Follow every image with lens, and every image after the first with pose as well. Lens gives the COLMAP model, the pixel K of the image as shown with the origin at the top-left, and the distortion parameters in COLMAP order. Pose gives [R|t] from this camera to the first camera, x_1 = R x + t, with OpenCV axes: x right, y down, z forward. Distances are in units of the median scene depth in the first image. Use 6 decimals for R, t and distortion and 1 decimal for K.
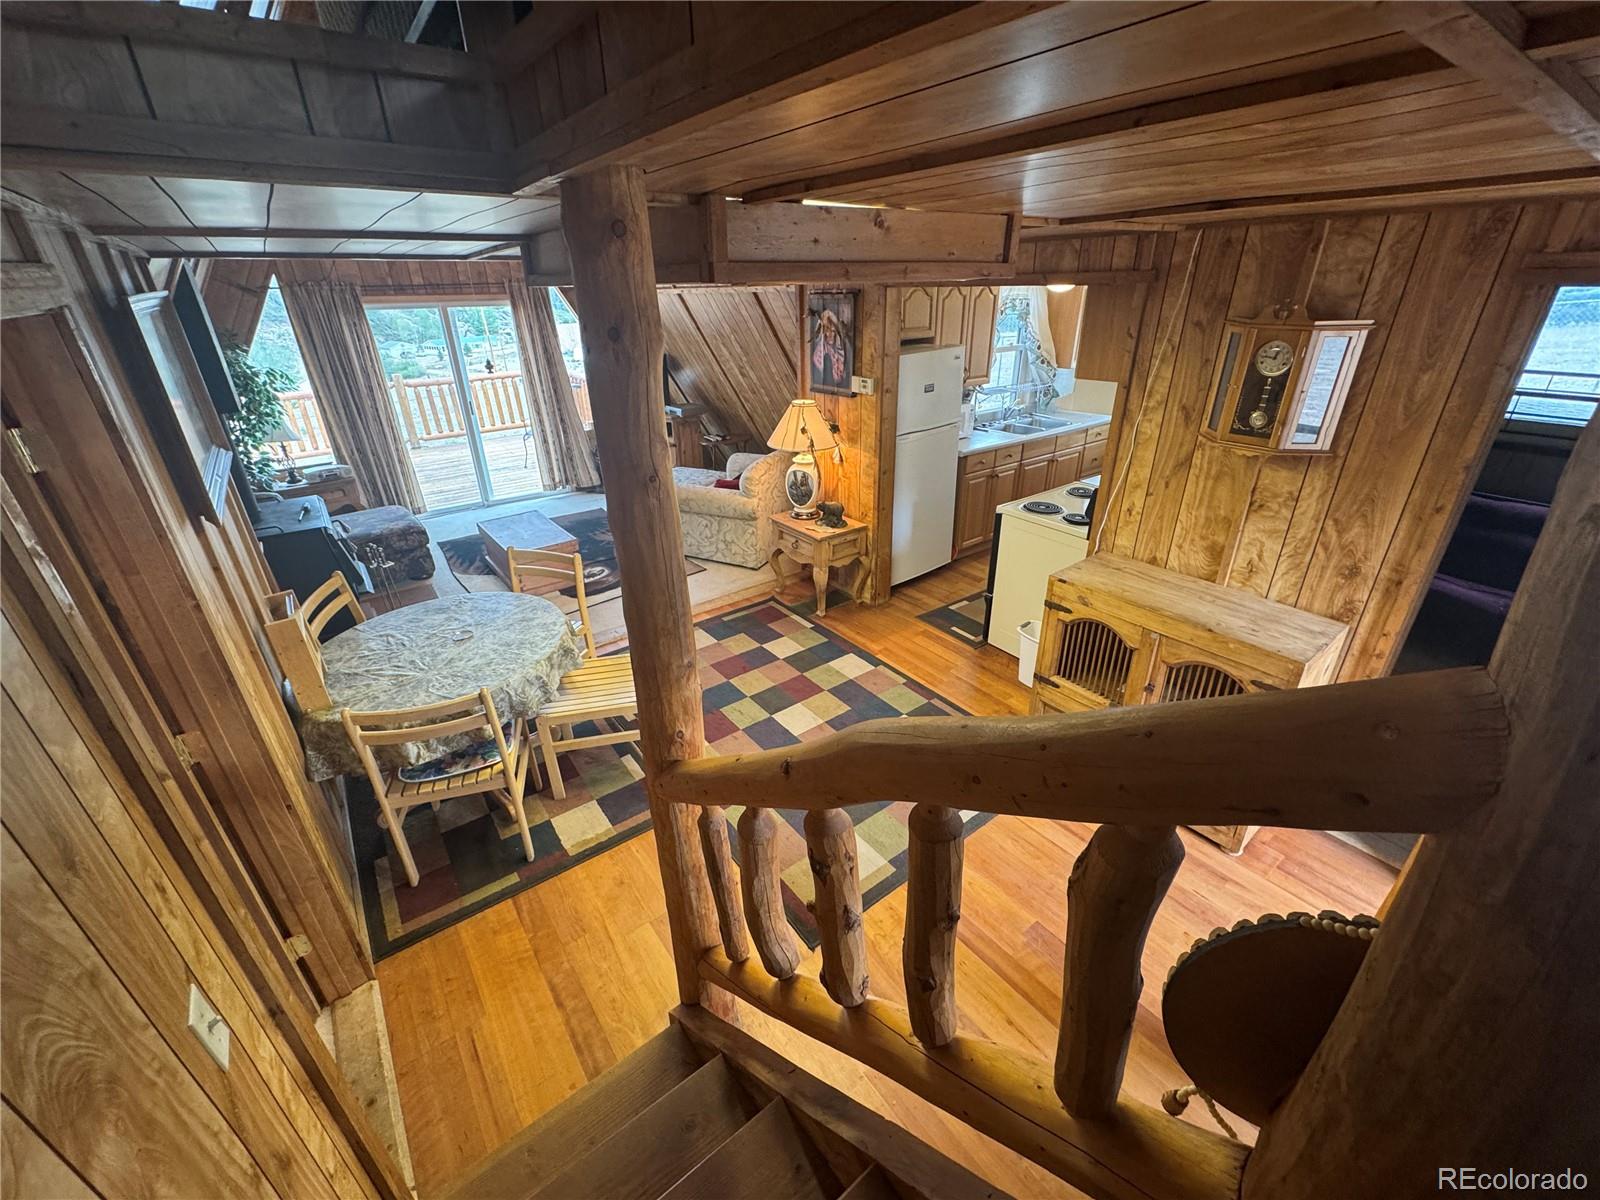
lens RADIAL K [[656.5, 0, 800.0], [0, 656.5, 600.0], [0, 0, 1]] dist [-0.000162, 0.000317]
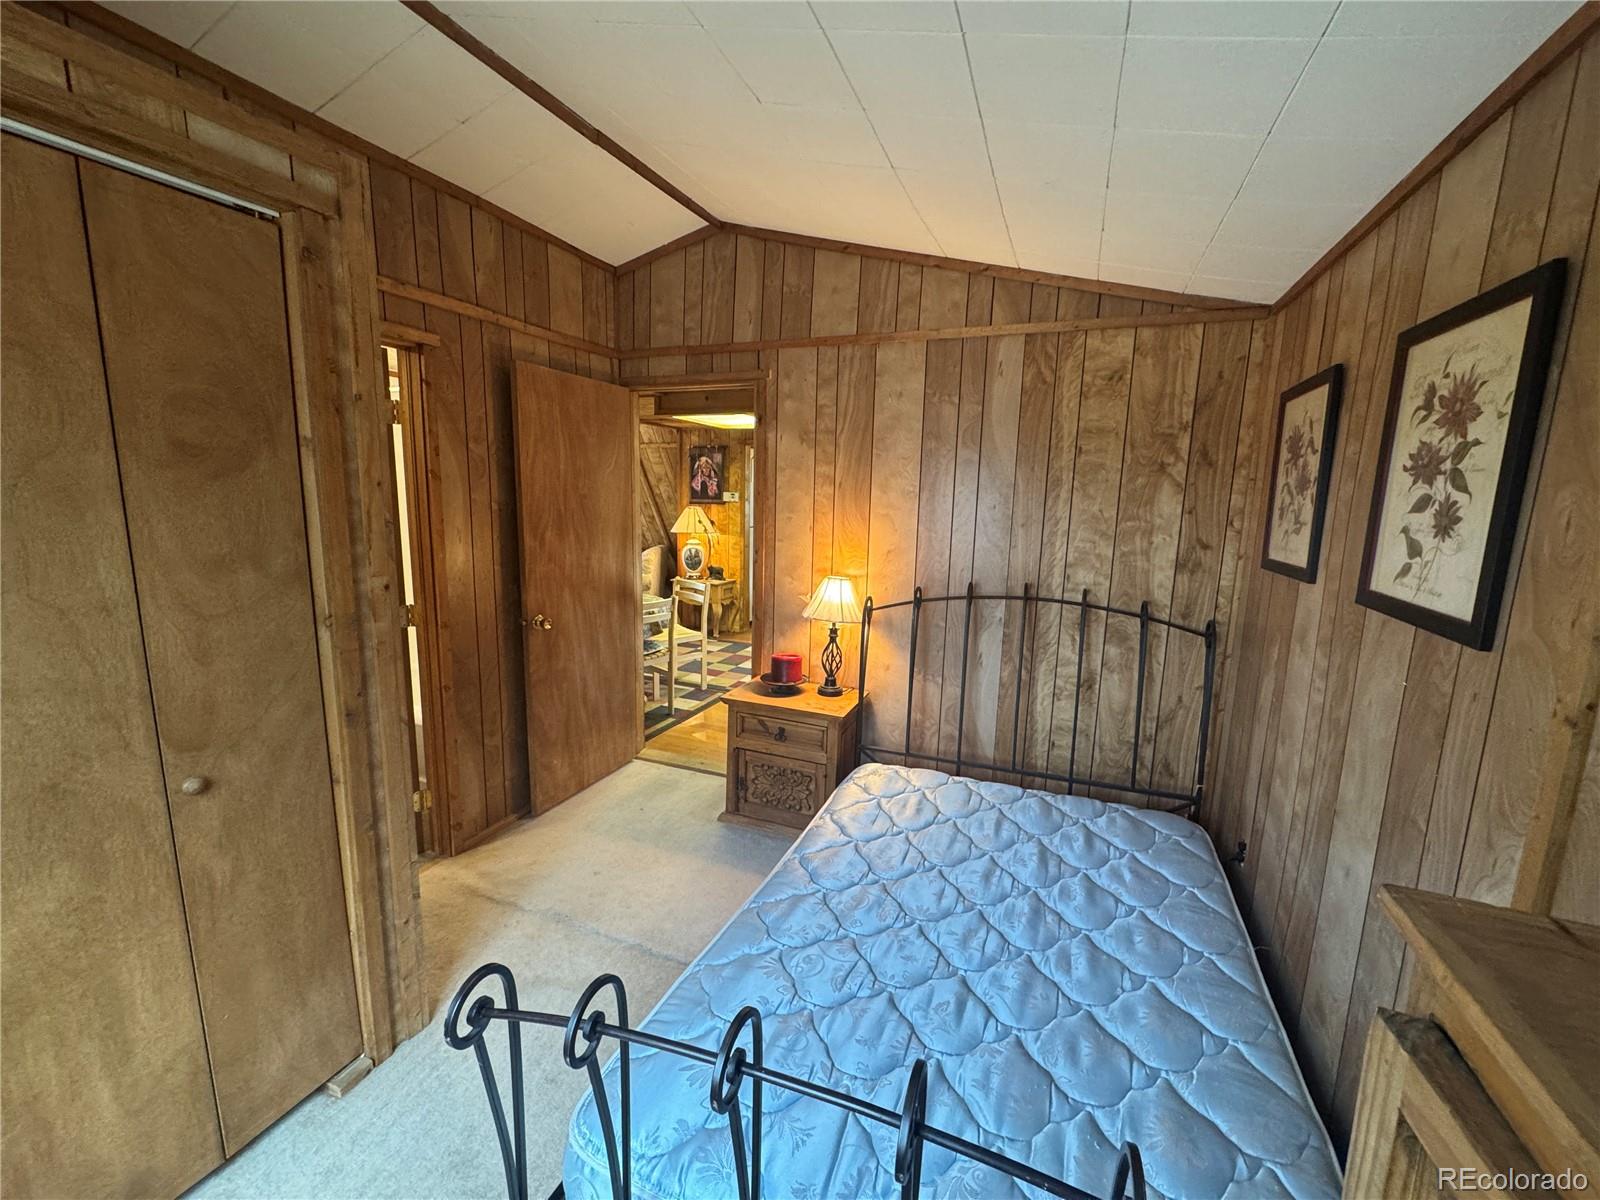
lens RADIAL K [[639.2, 0, 799.9], [0, 639.2, 597.8], [0, 0, 1]] dist [-0.002609, 0.000453]
pose [[0.860089, -0.037193, 0.508786, -0.591502], [0.182695, 0.953646, -0.239128, 0.348652], [-0.476308, 0.298624, 0.827015, -0.386167]]
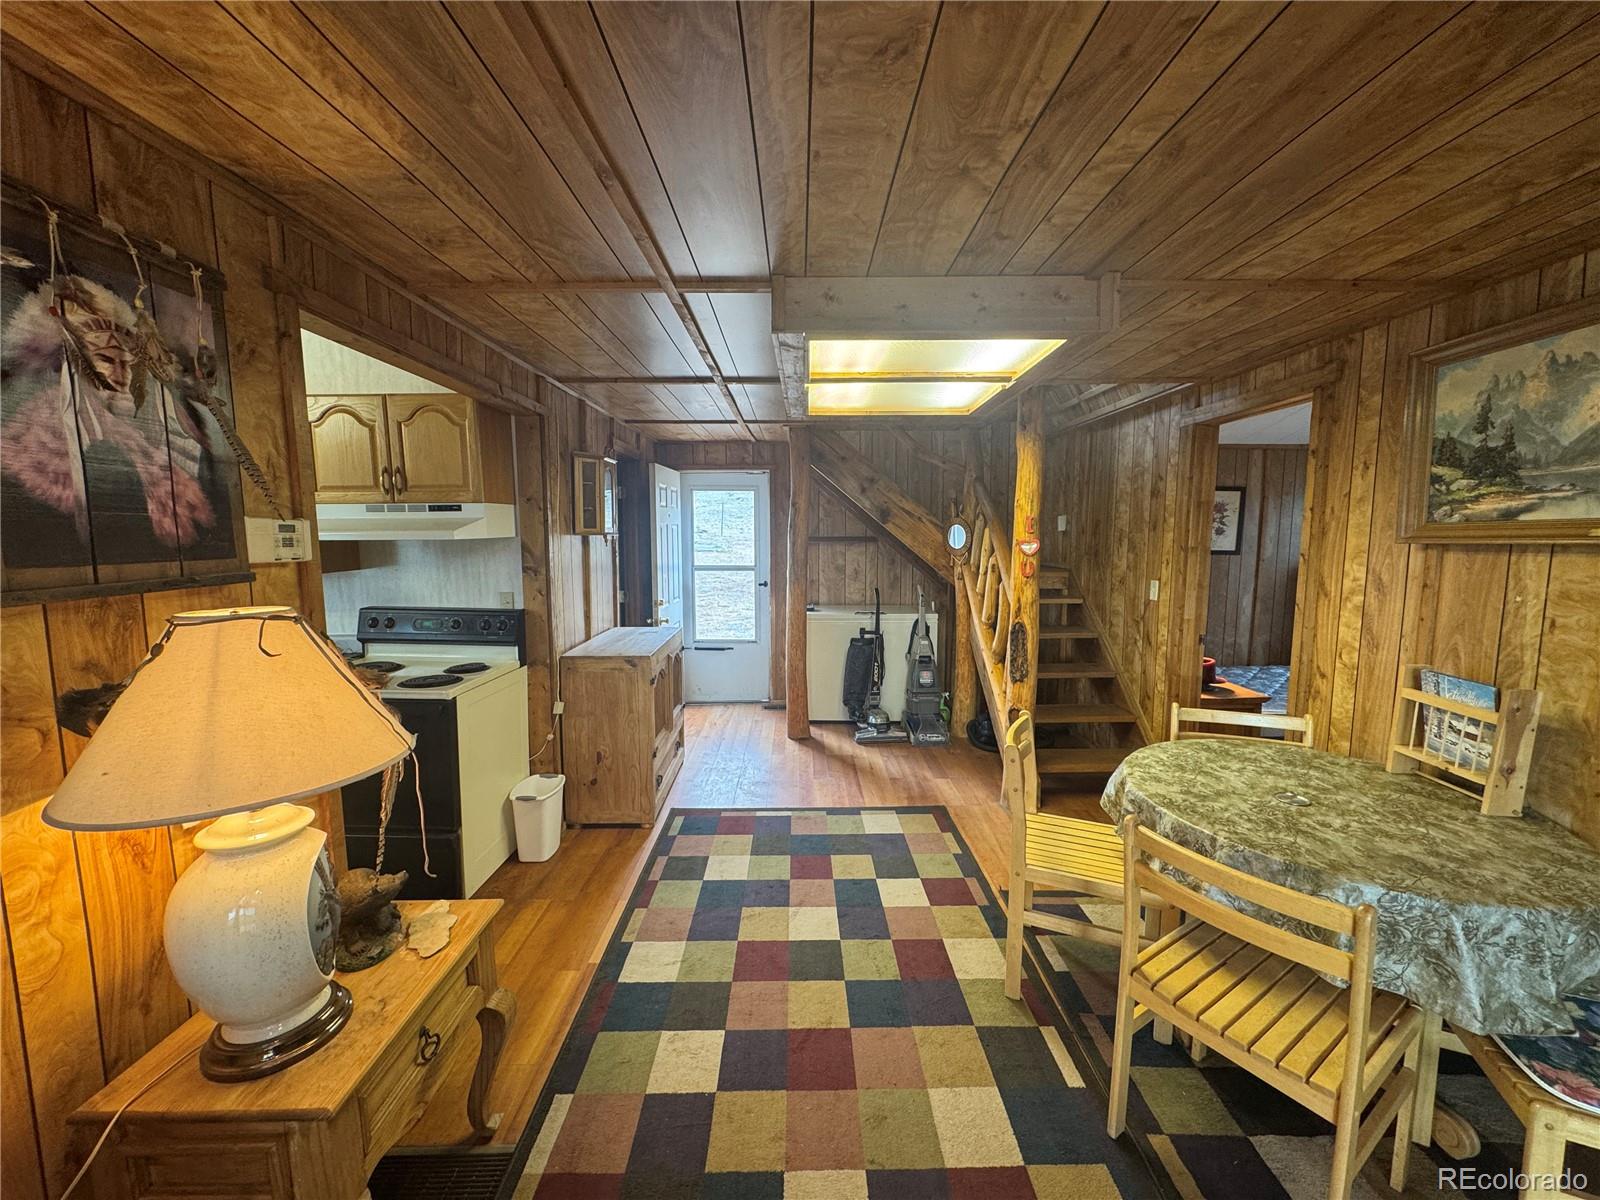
lens RADIAL K [[639.2, 0, 799.9], [0, 639.2, 597.8], [0, 0, 1]] dist [-0.002609, 0.000453]
pose [[-0.800501, -0.040783, 0.597942, -0.323338], [0.277541, 0.859035, 0.430150, -0.354730], [-0.531196, 0.510289, -0.676340, 1.052216]]
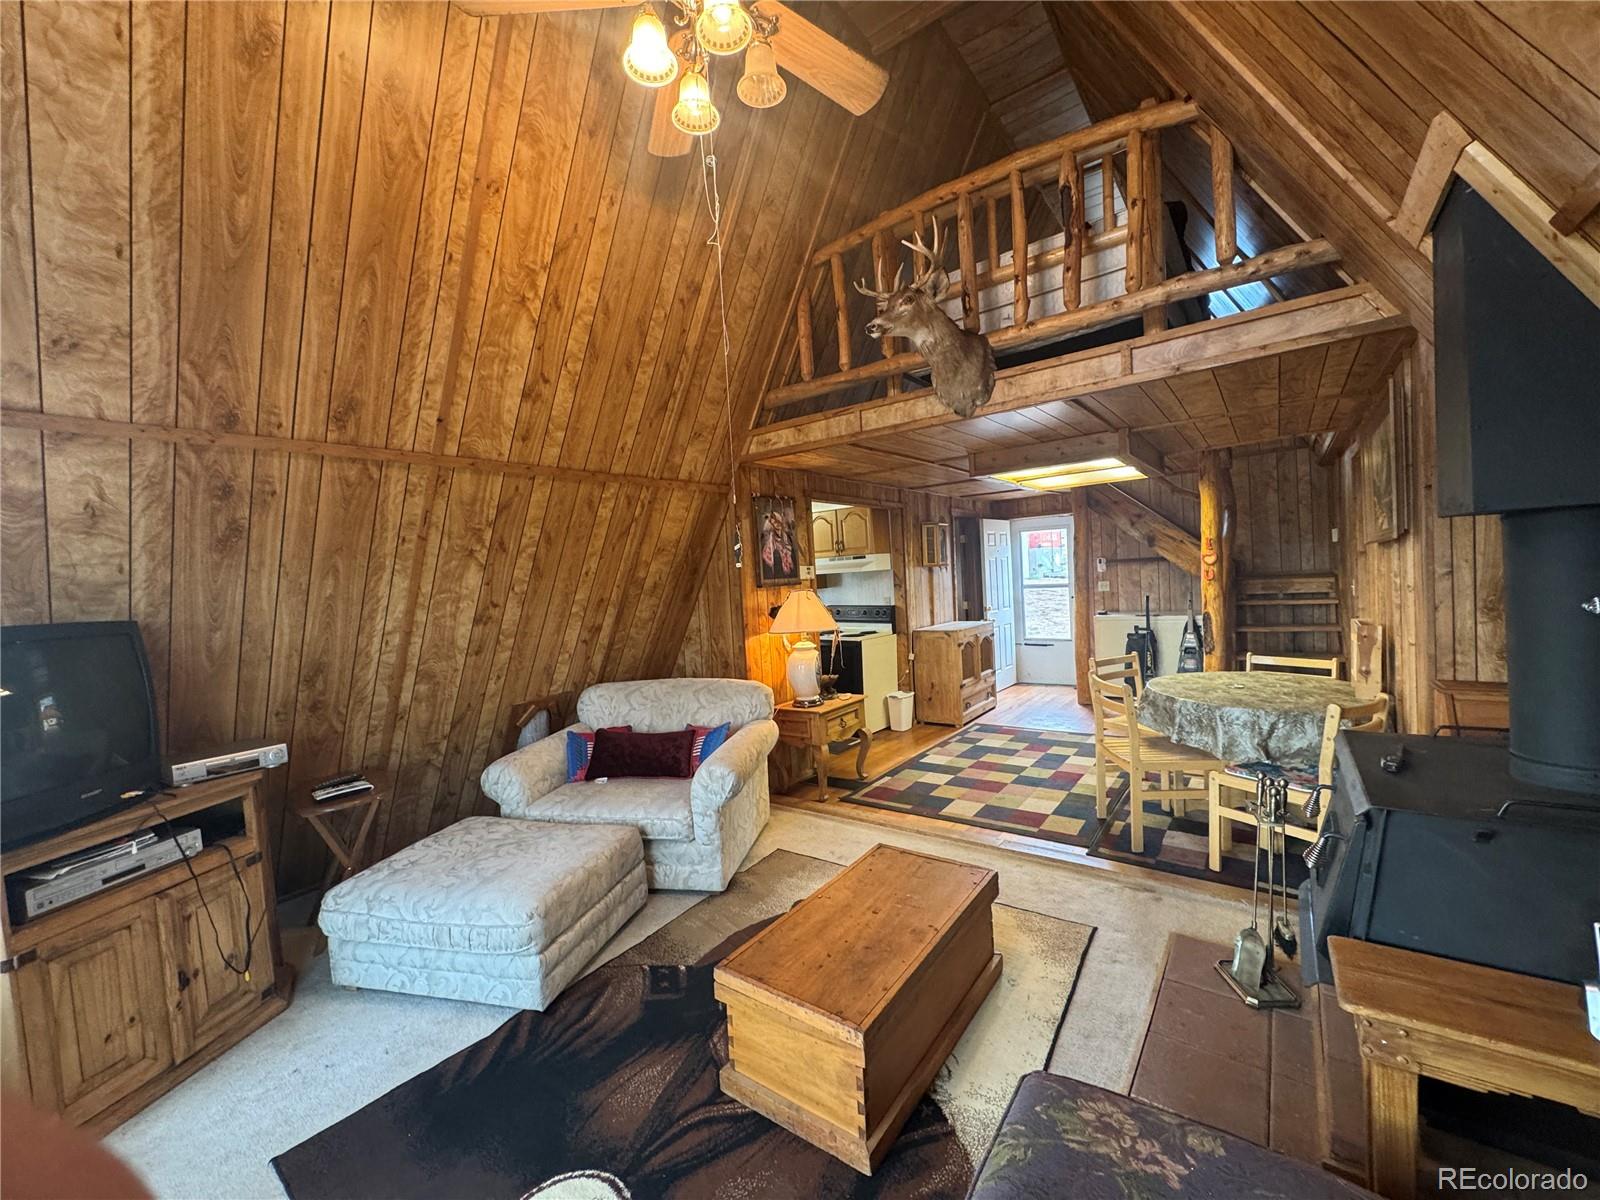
lens RADIAL K [[639.2, 0, 799.9], [0, 639.2, 597.8], [0, 0, 1]] dist [-0.002609, 0.000453]
pose [[-0.280006, 0.003181, 0.959993, -0.954389], [0.472437, 0.870977, 0.134912, -0.427900], [-0.835703, 0.491313, -0.245382, 1.256215]]
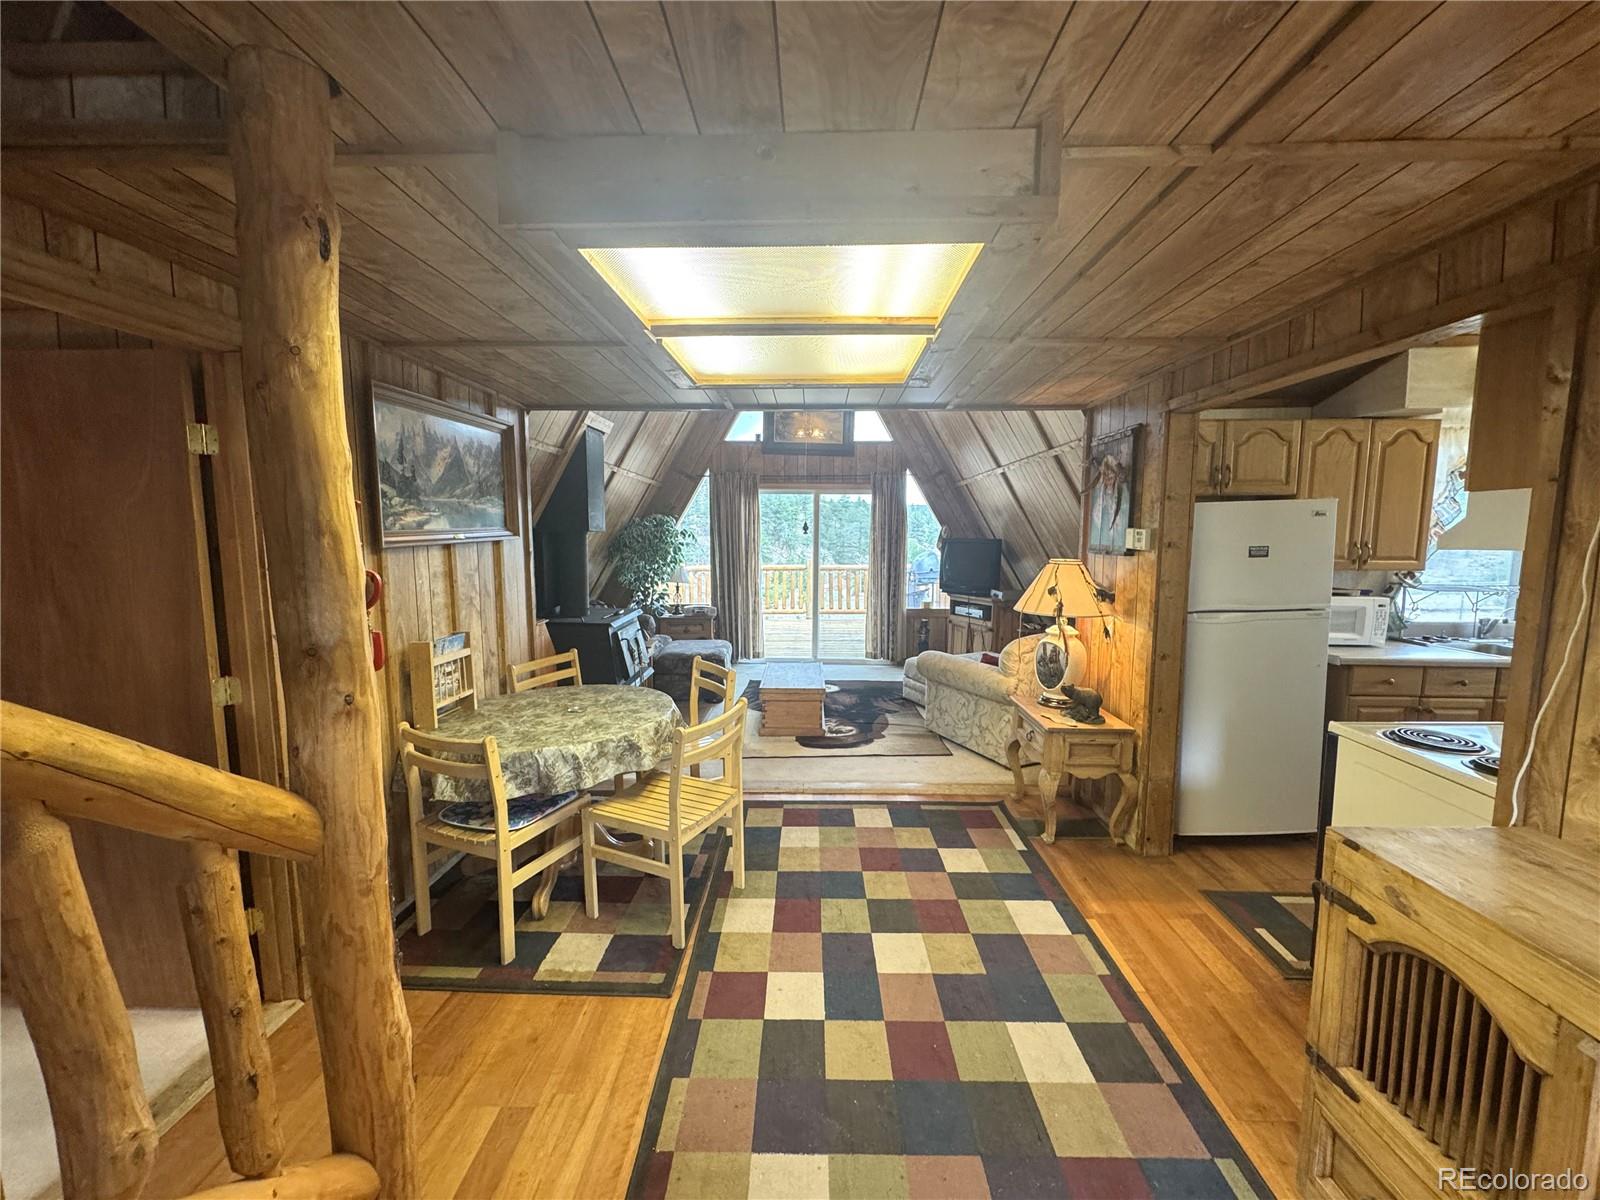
lens RADIAL K [[639.2, 0, 799.9], [0, 639.2, 597.8], [0, 0, 1]] dist [-0.002609, 0.000453]
pose [[0.784816, 0.085347, -0.613824, 0.236568], [-0.284198, 0.929748, -0.234093, 0.017632], [0.550723, 0.358167, 0.753937, 0.245671]]
